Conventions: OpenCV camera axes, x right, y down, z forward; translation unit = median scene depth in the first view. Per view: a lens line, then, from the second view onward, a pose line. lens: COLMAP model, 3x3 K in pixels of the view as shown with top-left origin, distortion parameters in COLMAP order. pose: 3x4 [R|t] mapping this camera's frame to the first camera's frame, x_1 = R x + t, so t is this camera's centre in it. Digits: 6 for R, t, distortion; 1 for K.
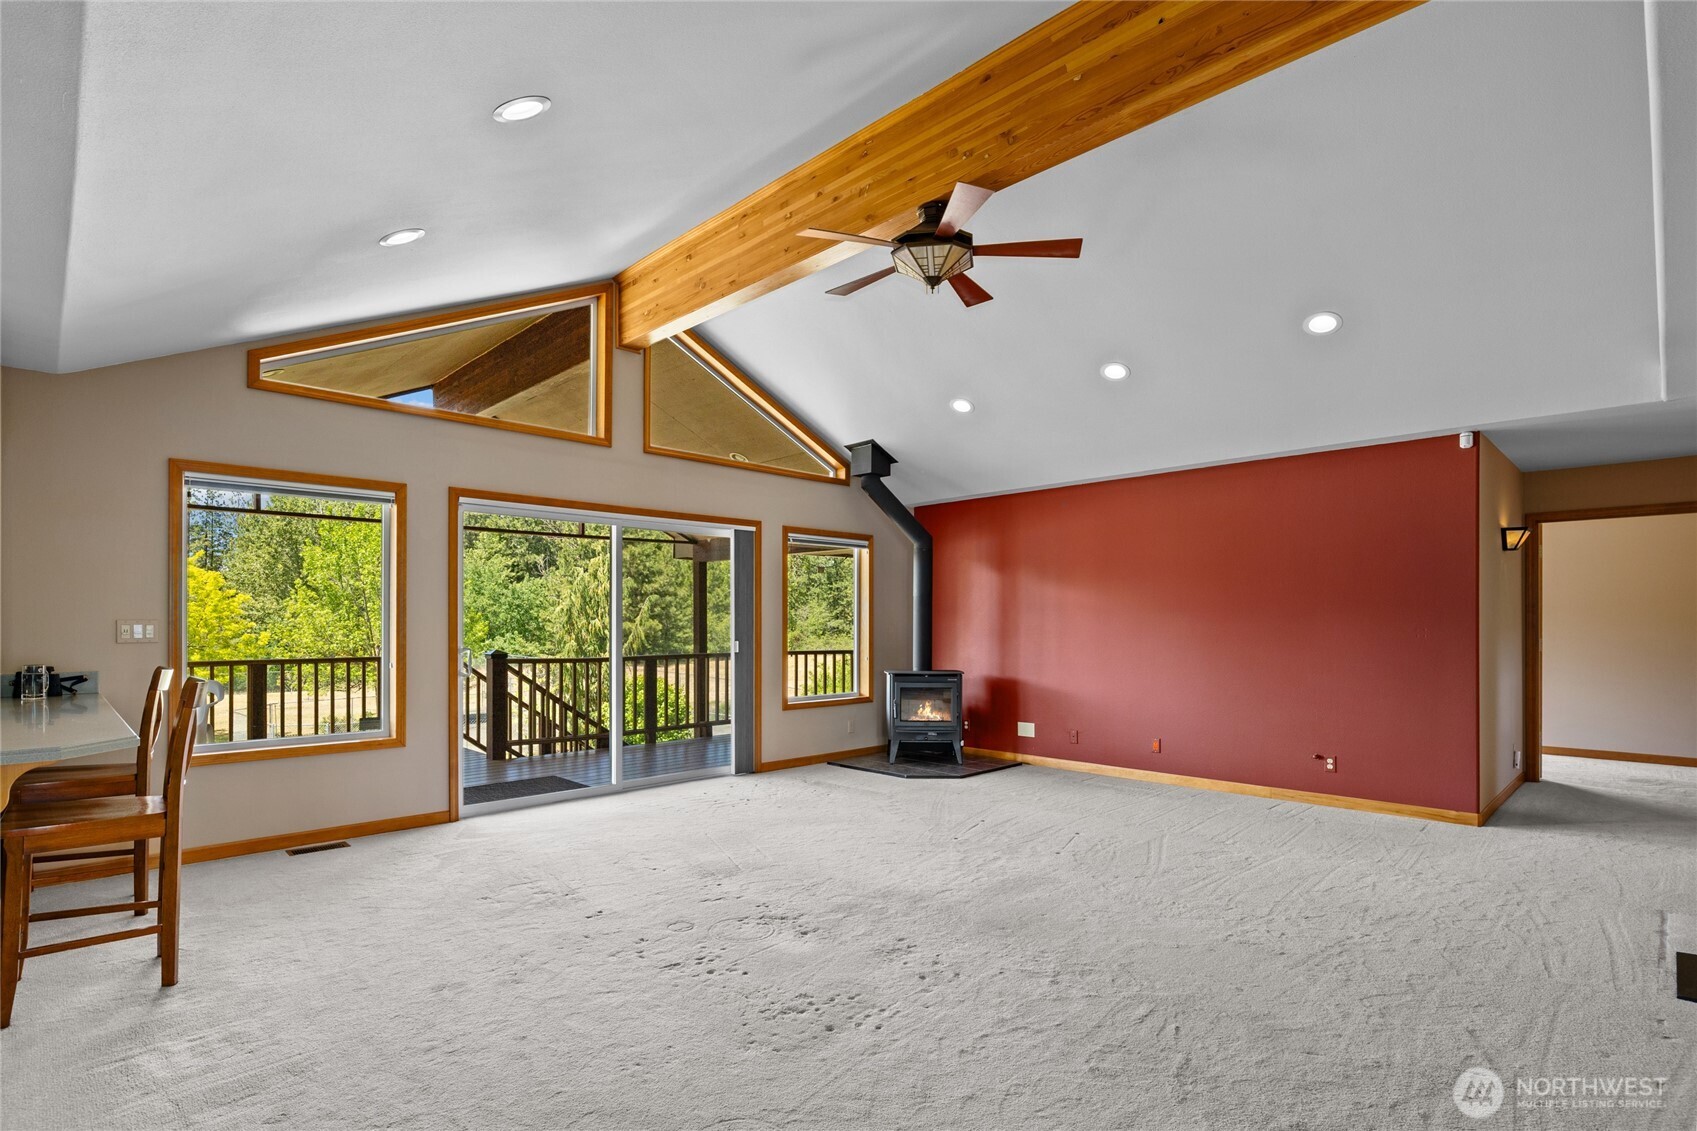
lens RADIAL K [[845.1, 0, 848.8], [0, 845.1, 619.5], [0, 0, 1]] dist [-0.010415, -0.000175]
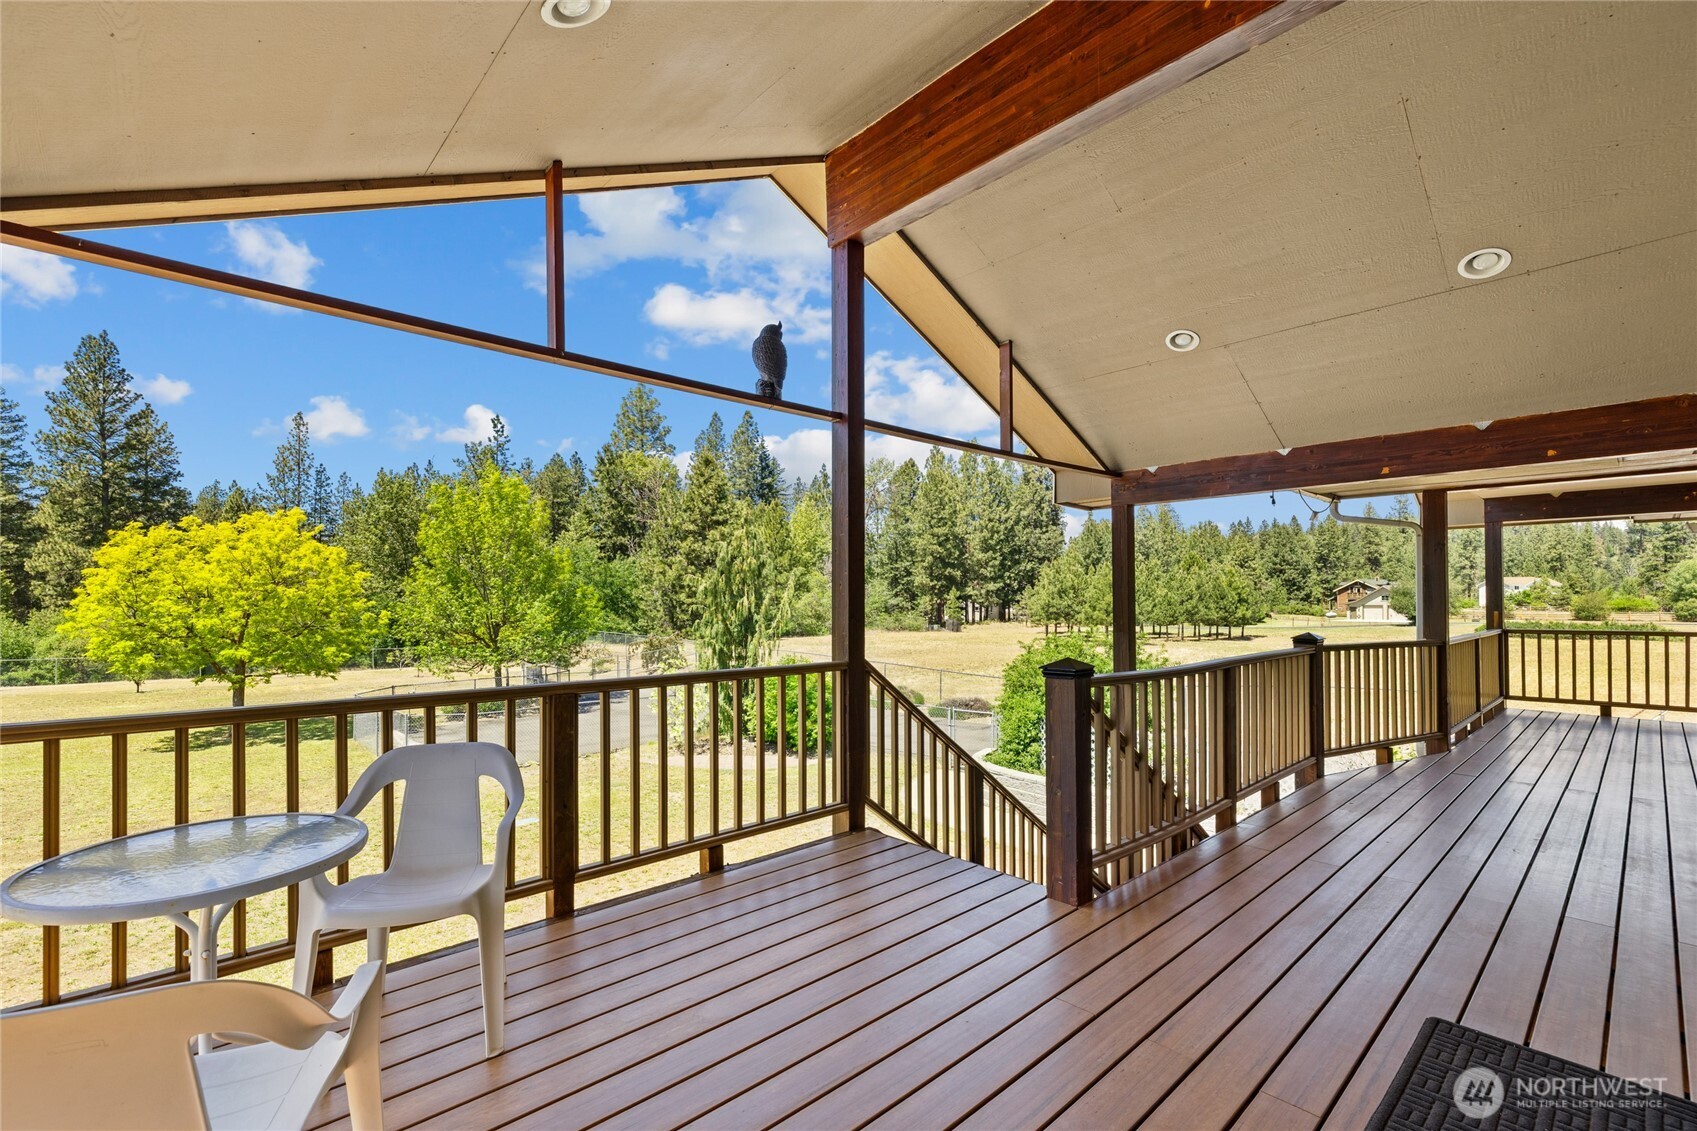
lens RADIAL K [[763.2, 0, 850.7], [0, 763.2, 596.5], [0, 0, 1]] dist [0.001997, 0.000125]
pose [[0.999222, -0.000352, -0.039435, -0.431865], [0.000288, 0.999999, -0.001619, 0.002661], [0.039436, 0.001606, 0.999221, 0.490821]]
